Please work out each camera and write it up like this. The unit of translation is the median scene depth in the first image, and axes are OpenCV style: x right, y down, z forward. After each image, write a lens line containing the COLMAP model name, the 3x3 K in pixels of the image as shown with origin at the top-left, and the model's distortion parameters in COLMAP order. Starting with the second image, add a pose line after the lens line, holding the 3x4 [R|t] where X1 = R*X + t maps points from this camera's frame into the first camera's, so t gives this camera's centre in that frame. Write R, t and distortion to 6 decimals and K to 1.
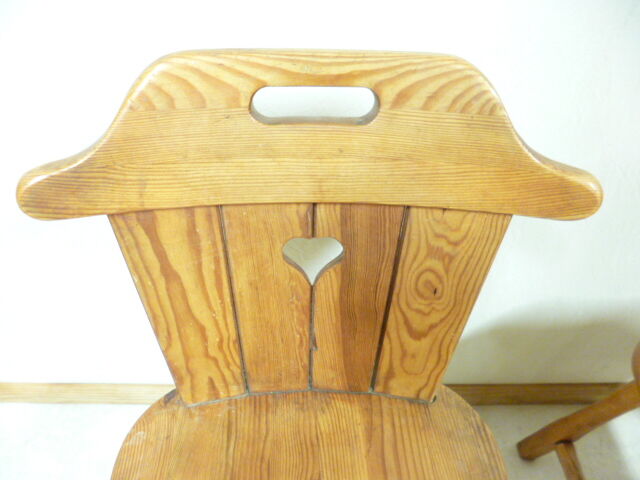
lens RADIAL K [[439.0, 0, 320.0], [0, 439.0, 240.0], [0, 0, 1]] dist [-0.064061, 0.000463]
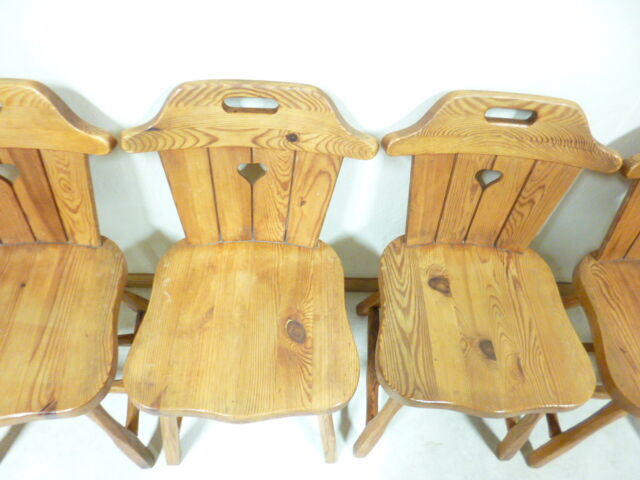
lens RADIAL K [[449.8, 0, 320.0], [0, 449.8, 240.0], [0, 0, 1]] dist [-0.053632, 0.002543]
pose [[0.996488, -0.012534, 0.082793, 1.123467], [-0.005115, 0.977776, 0.209590, -0.077951], [-0.083580, -0.209277, 0.974278, -1.031624]]
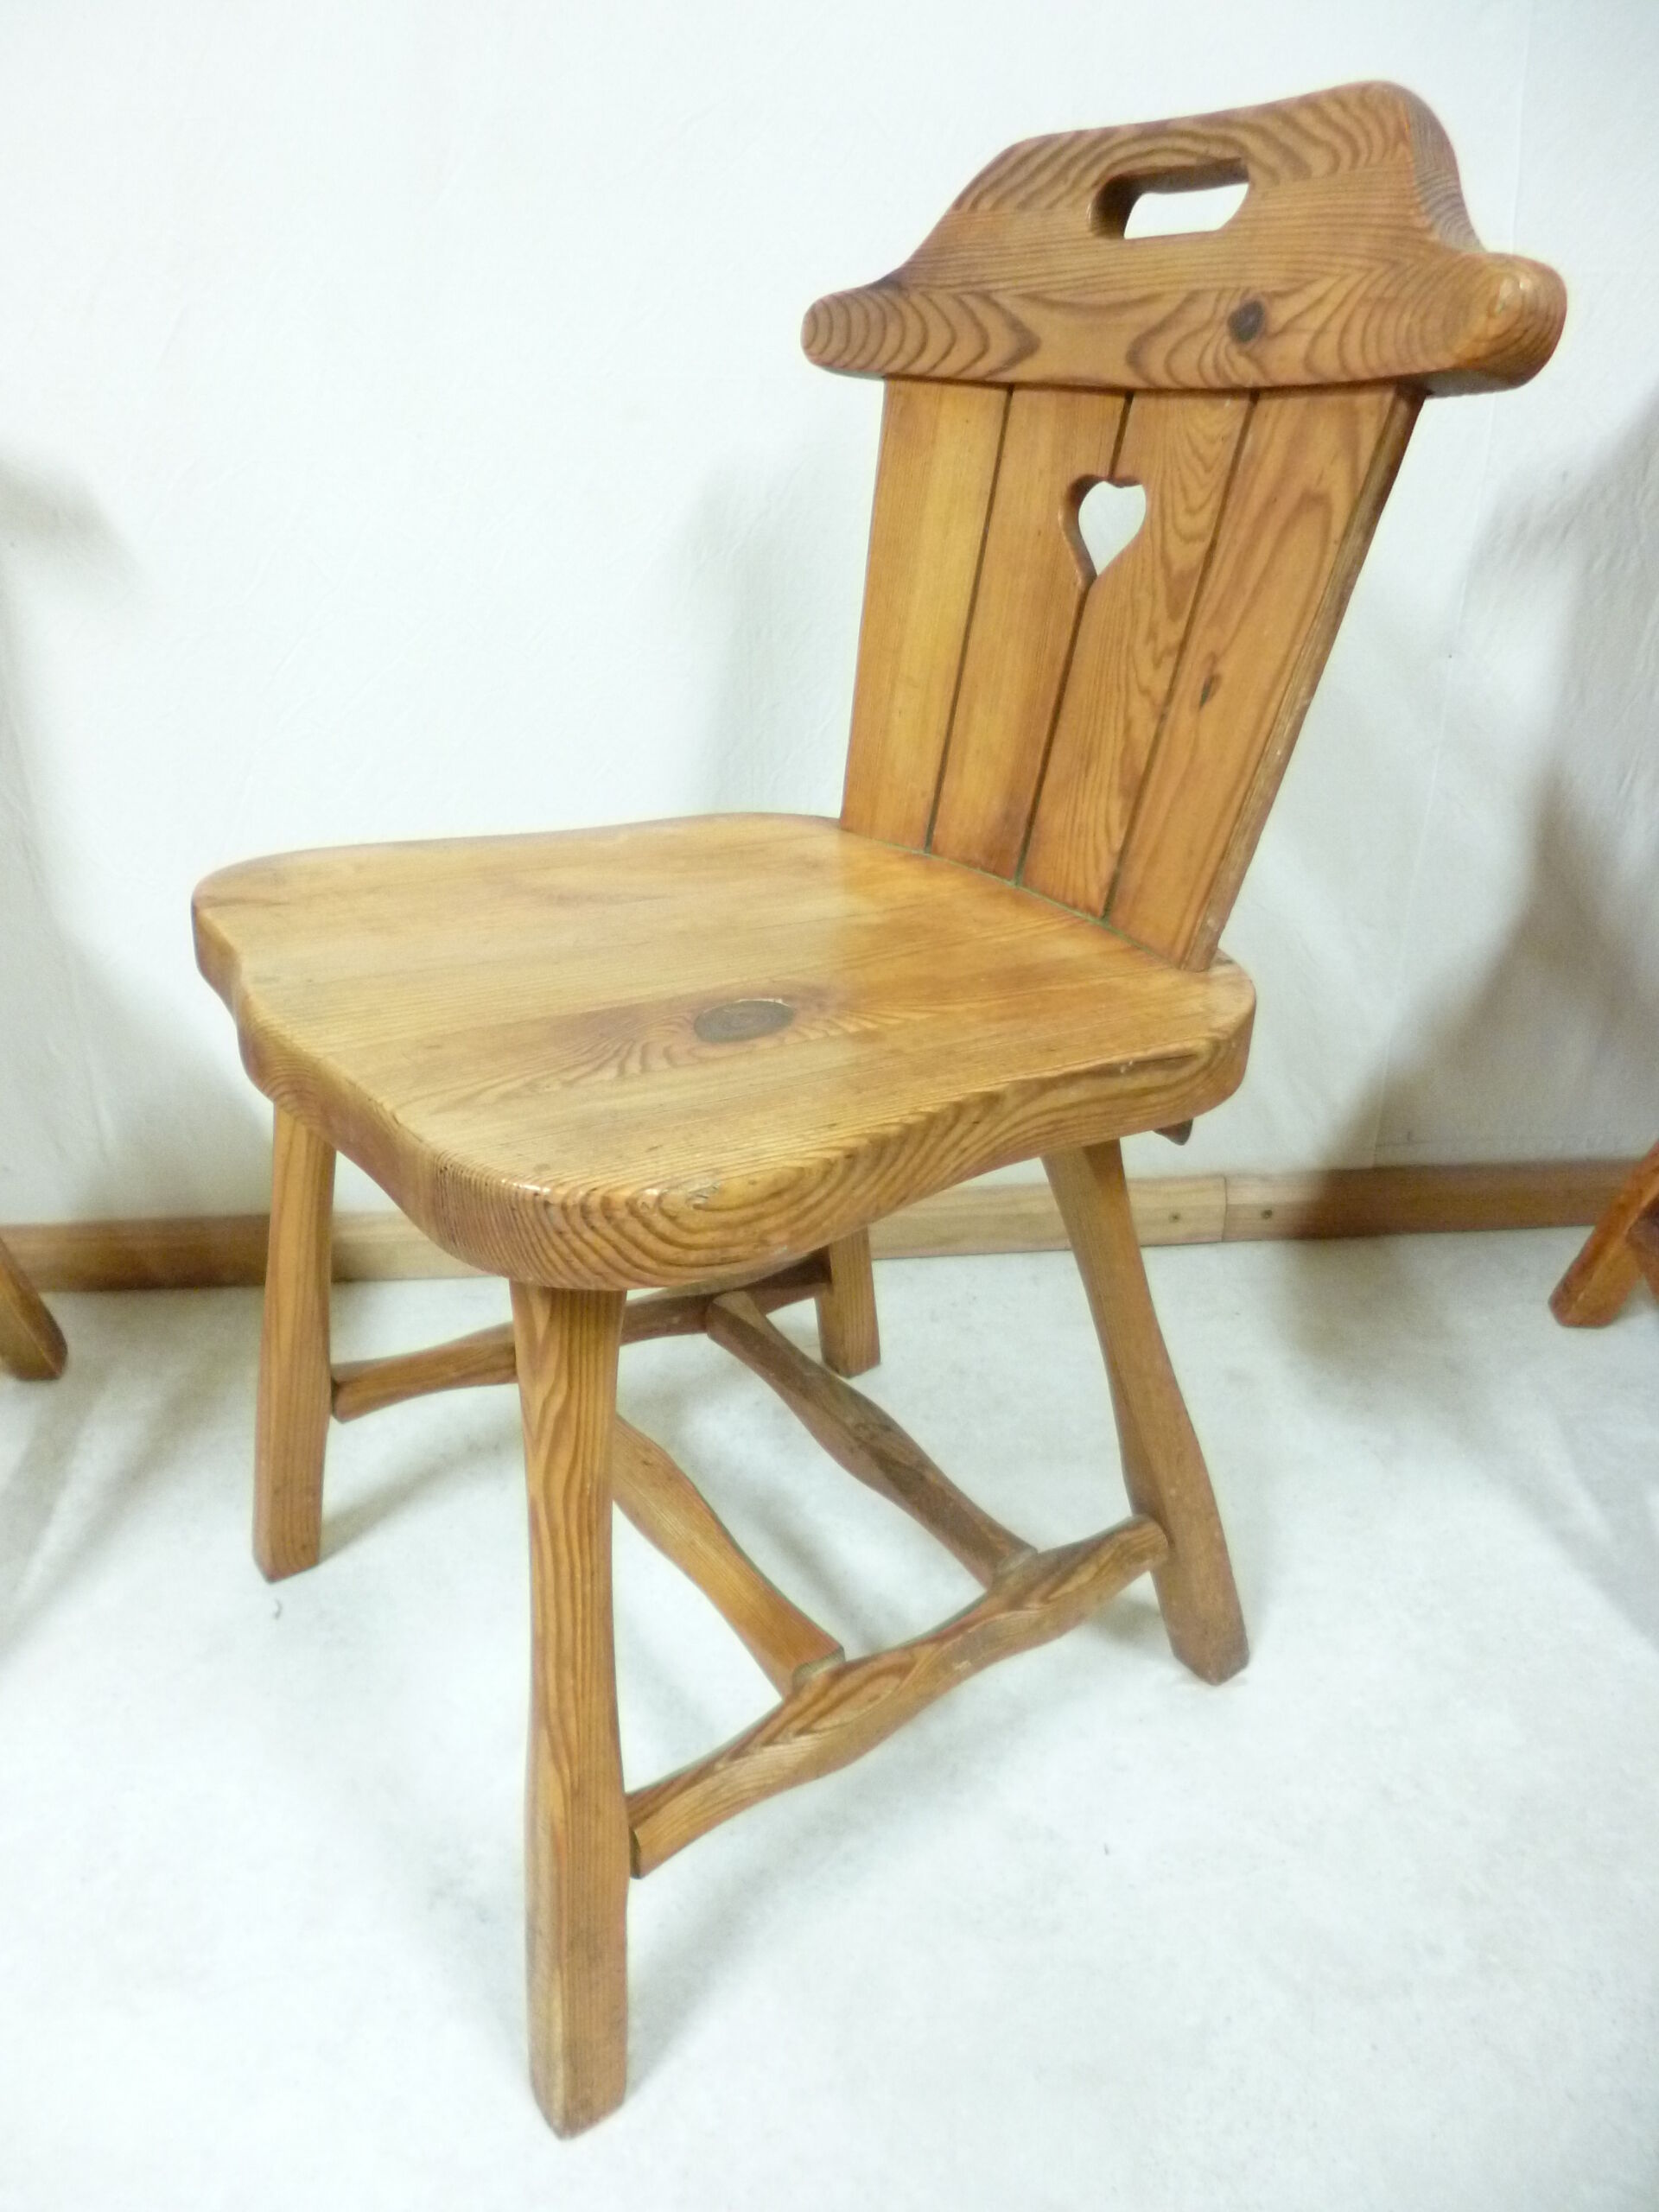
lens RADIAL K [[1517.2, 0, 829.5], [0, 1517.2, 1106.0], [0, 0, 1]] dist [-0.064061, 0.000463]
pose [[0.583889, 0.358116, -0.728579, 2.188071], [-0.536527, 0.843745, -0.015253, 0.730295], [0.609272, 0.399809, 0.684792, -0.094831]]
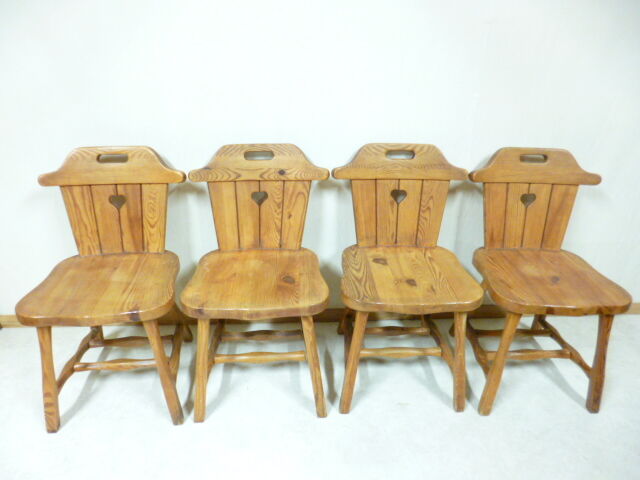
lens RADIAL K [[439.0, 0, 320.0], [0, 439.0, 240.0], [0, 0, 1]] dist [-0.064061, 0.000463]
pose [[0.994514, -0.042758, 0.095464, 1.117738], [0.065171, 0.967141, -0.245746, 1.158510], [-0.081820, 0.250620, 0.964622, -2.152150]]
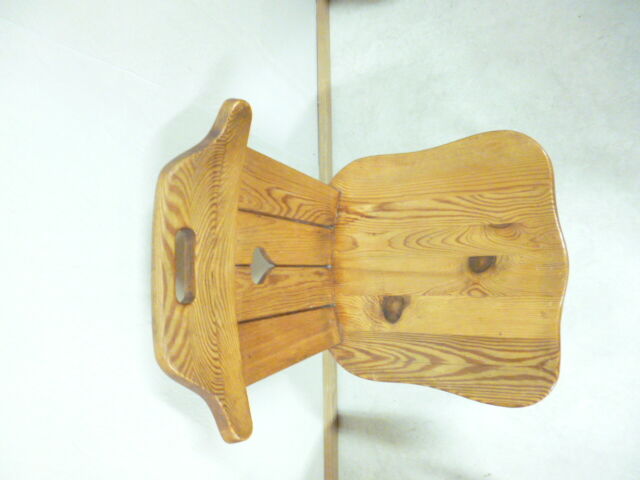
lens RADIAL K [[460.3, 0, 320.0], [0, 460.3, 240.0], [0, 0, 1]] dist [-0.065392, -0.000309]
pose [[-0.082389, -0.991215, 0.103463, 1.943854], [0.923554, -0.036925, 0.381686, -0.331256], [-0.374513, 0.127000, 0.918483, -0.587644]]
